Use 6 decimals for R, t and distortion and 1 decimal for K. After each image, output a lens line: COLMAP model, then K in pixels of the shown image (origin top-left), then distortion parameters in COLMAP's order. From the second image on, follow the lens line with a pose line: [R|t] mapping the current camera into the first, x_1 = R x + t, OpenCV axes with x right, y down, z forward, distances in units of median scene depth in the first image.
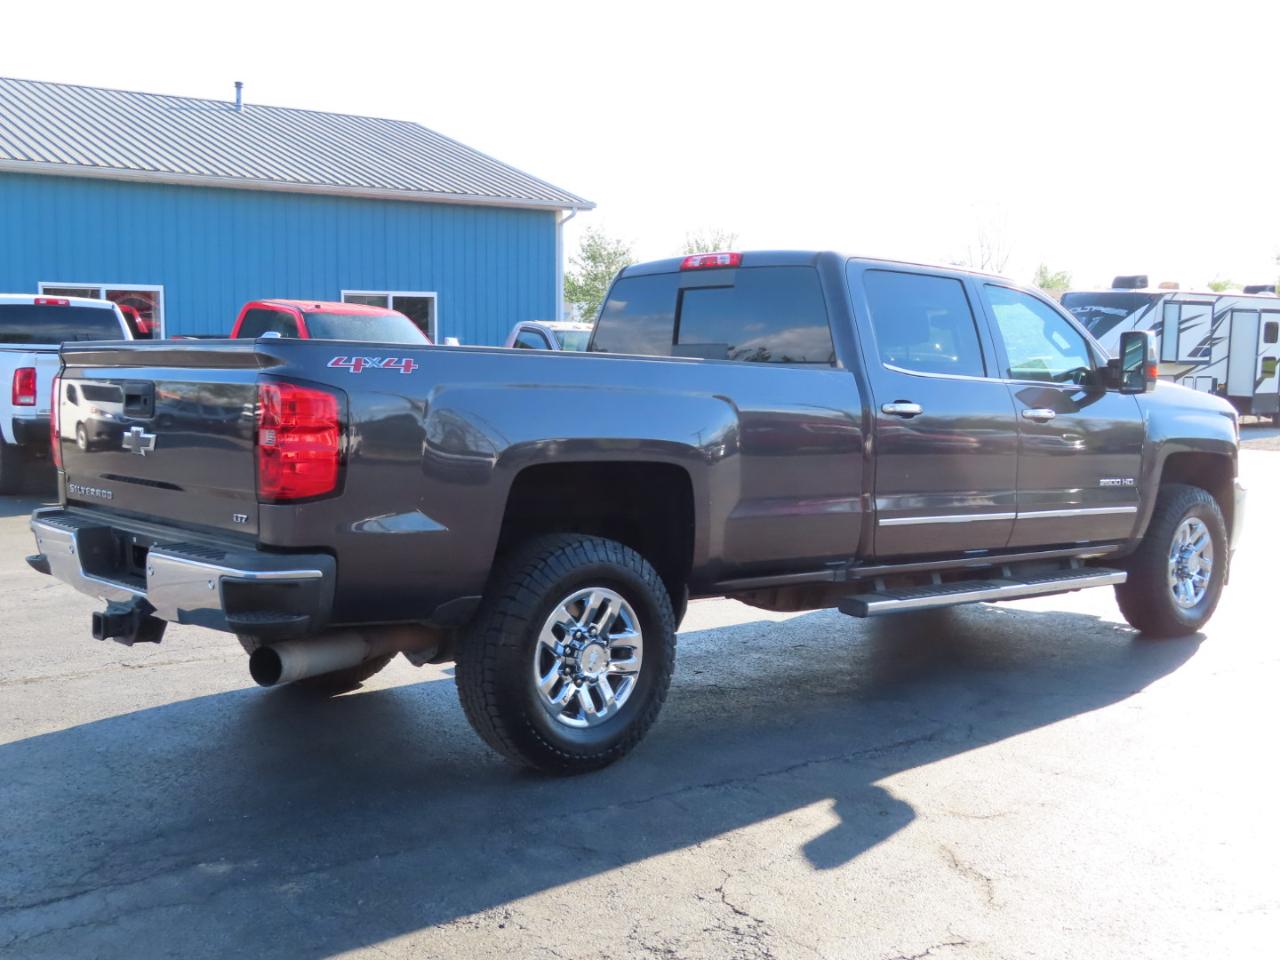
lens RADIAL K [[1347.4, 0, 640.0], [0, 1347.4, 480.0], [0, 0, 1]] dist [0.008092, -0.004053]
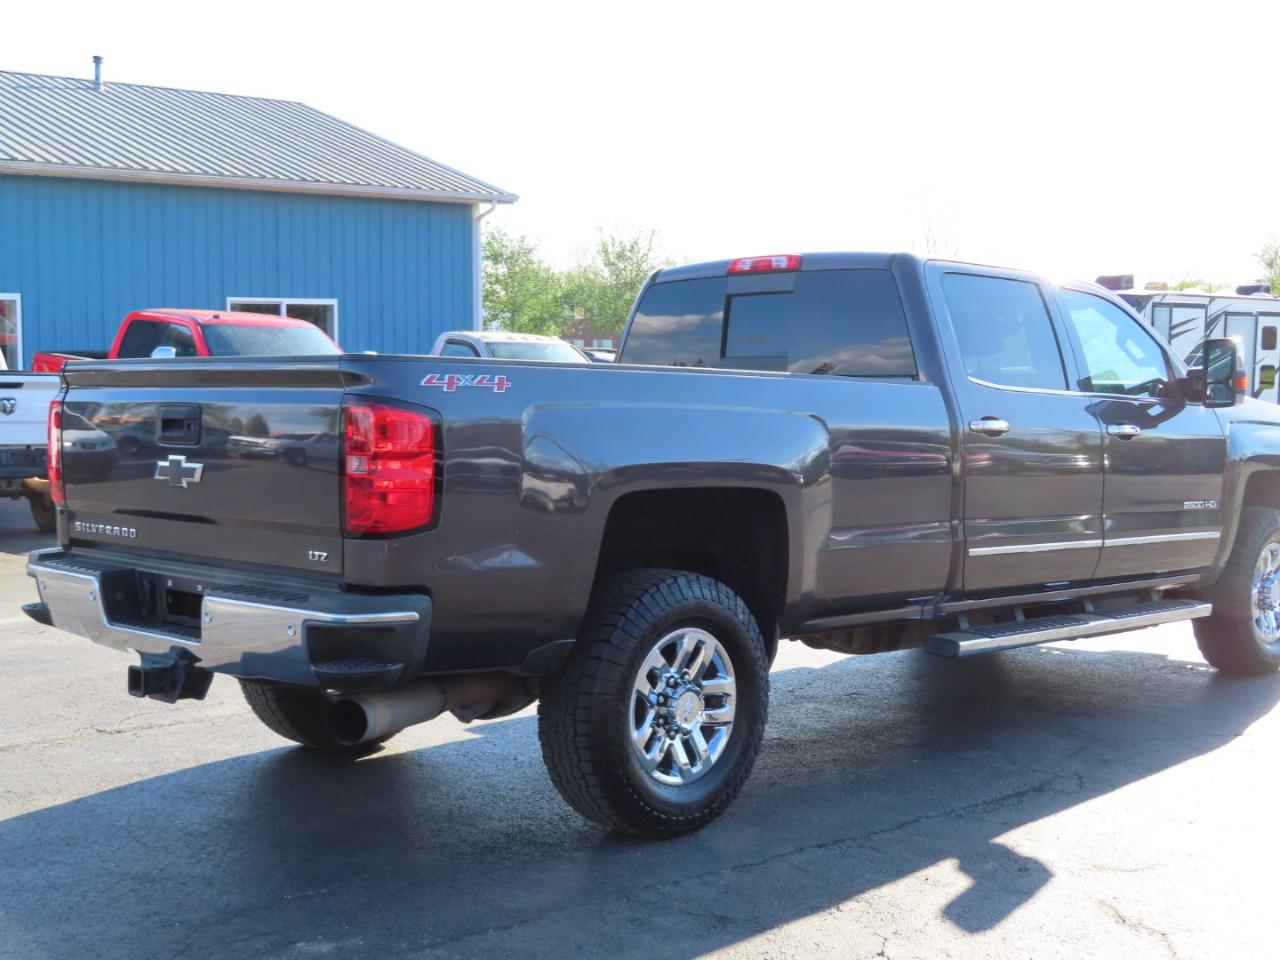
lens RADIAL K [[1563.3, 0, 640.0], [0, 1563.3, 480.0], [0, 0, 1]] dist [-0.010273, -0.010307]
pose [[0.998302, -0.013025, 0.056777, -0.101472], [0.014249, 0.999674, -0.021198, 0.002204], [-0.056483, 0.021971, 0.998162, -0.032719]]
